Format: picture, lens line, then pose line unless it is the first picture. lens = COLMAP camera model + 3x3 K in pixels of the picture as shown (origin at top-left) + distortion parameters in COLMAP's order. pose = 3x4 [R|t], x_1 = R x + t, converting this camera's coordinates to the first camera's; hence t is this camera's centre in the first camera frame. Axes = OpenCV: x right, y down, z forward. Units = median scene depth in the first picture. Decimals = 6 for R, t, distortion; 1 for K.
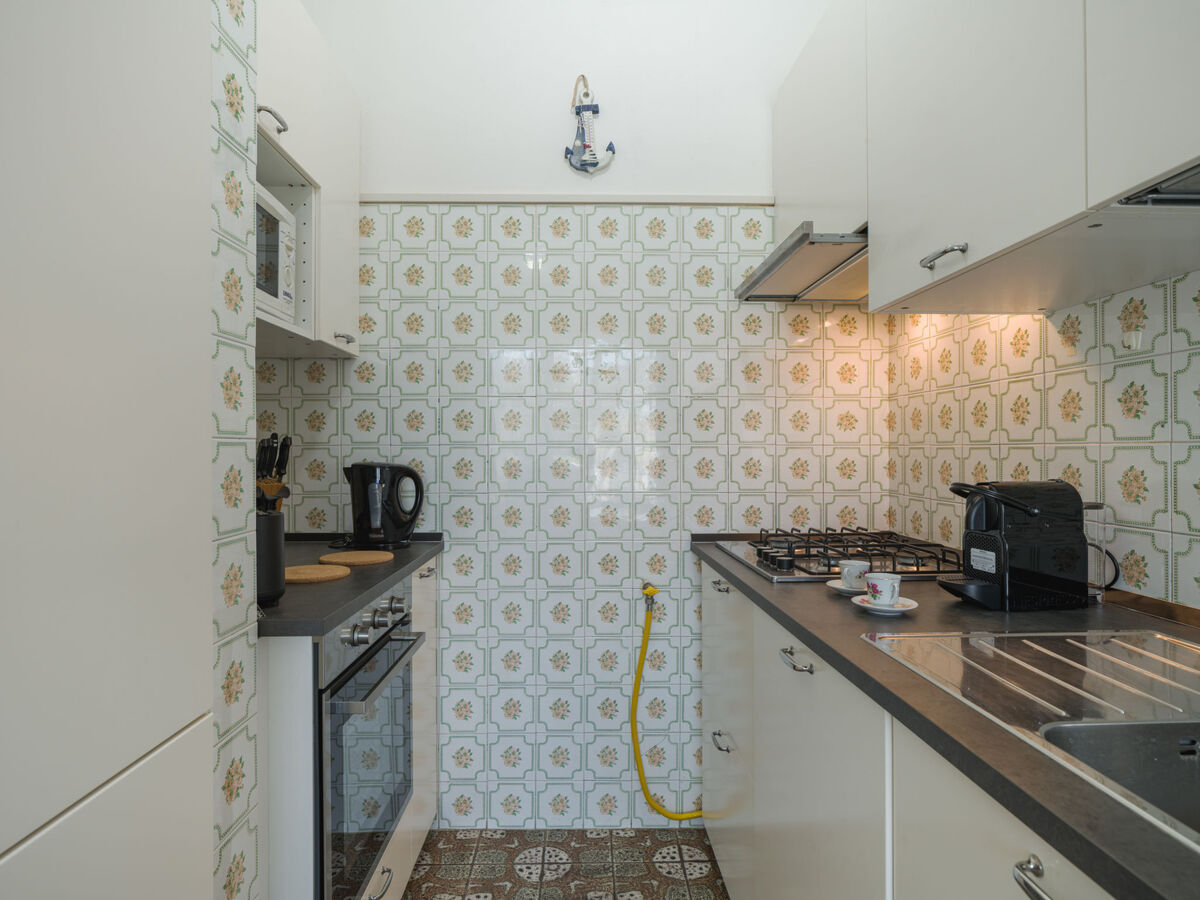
lens RADIAL K [[669.8, 0, 597.4], [0, 669.8, 450.8], [0, 0, 1]] dist [-0.008539, 0.000296]
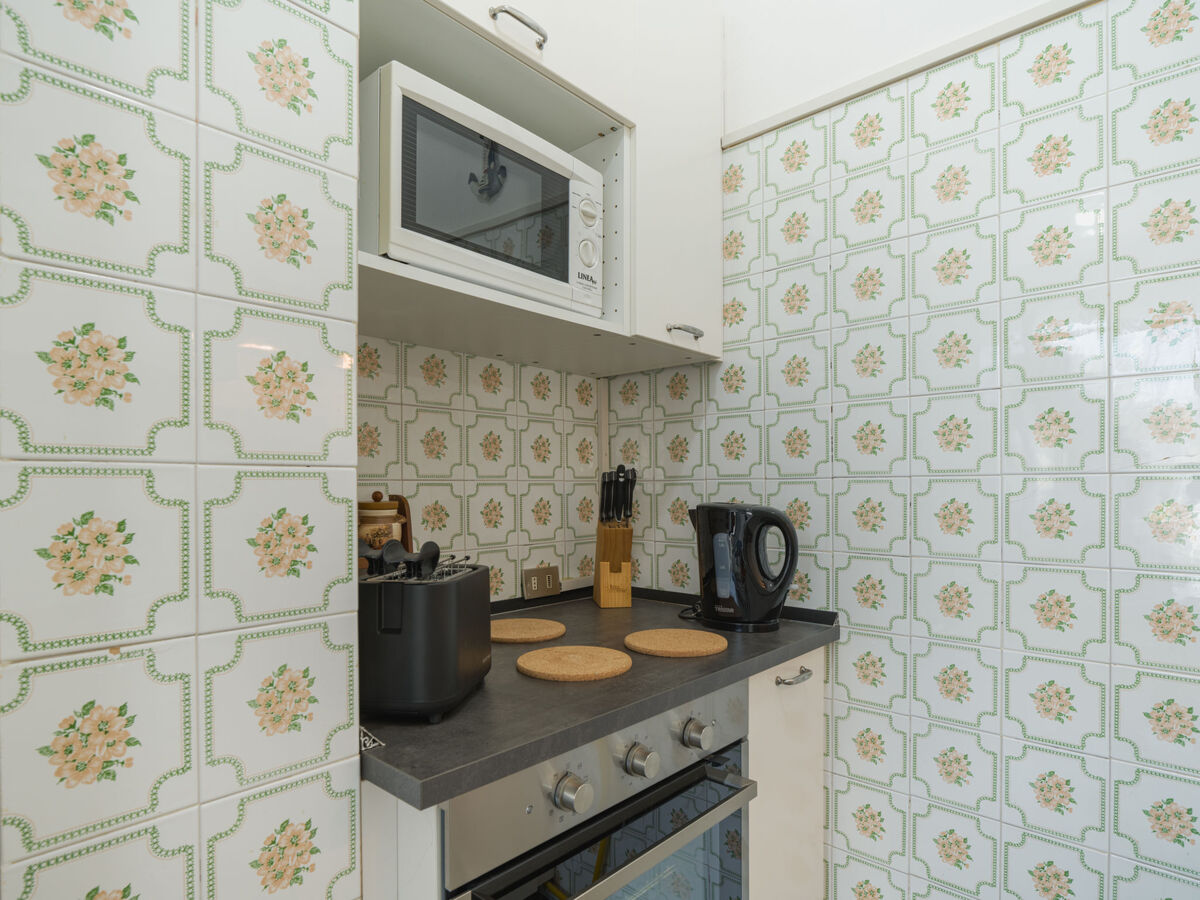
lens RADIAL K [[669.8, 0, 597.0], [0, 669.8, 488.1], [0, 0, 1]] dist [-0.008539, 0.000296]
pose [[0.722996, -0.001232, -0.690852, 0.049007], [0.000924, 0.999999, -0.000816, 0.001739], [0.690852, -0.000049, 0.722996, 0.371301]]
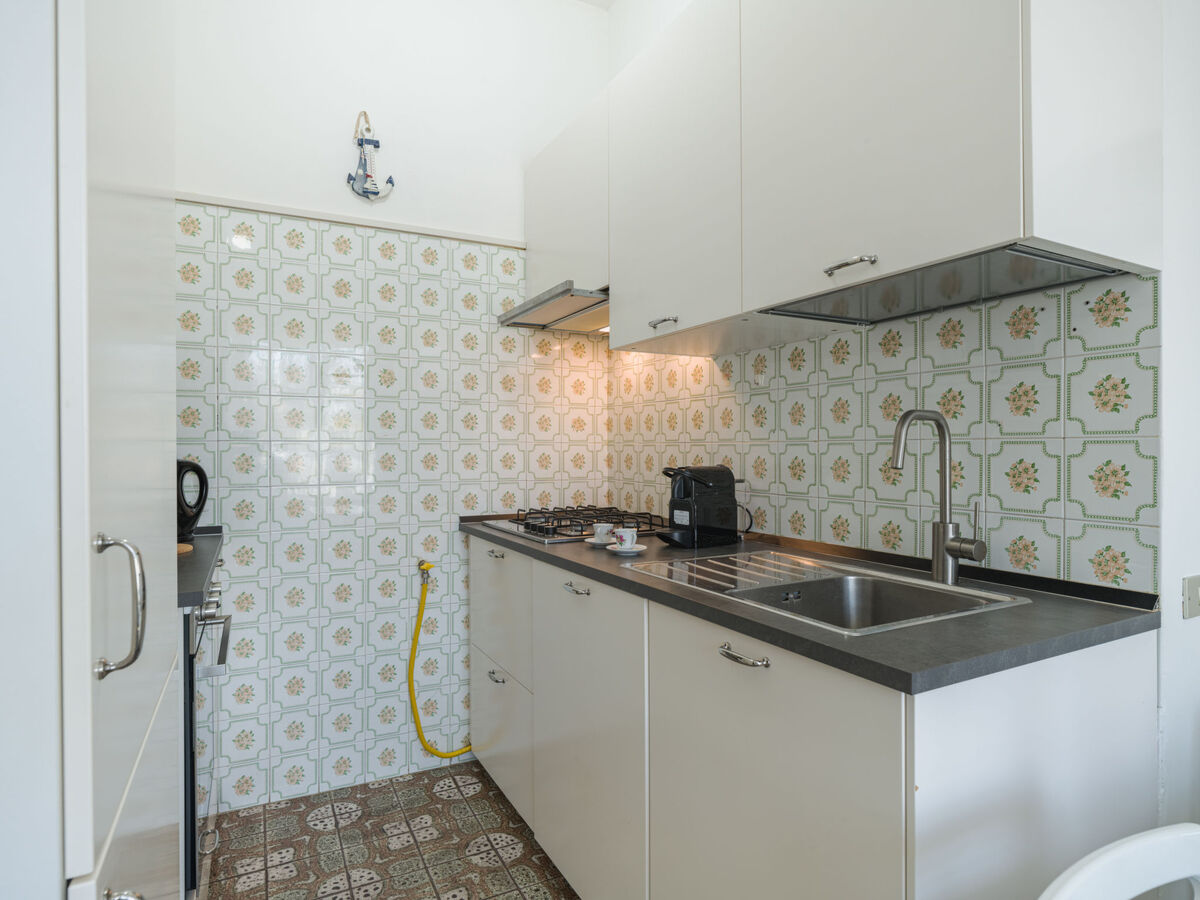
lens RADIAL K [[669.8, 0, 597.5], [0, 669.8, 451.5], [0, 0, 1]] dist [-0.008539, 0.000296]
pose [[0.899621, -0.001193, 0.436670, -0.160758], [-0.000816, 0.999990, 0.004413, 0.002691], [-0.436671, -0.004327, 0.899611, -0.181127]]
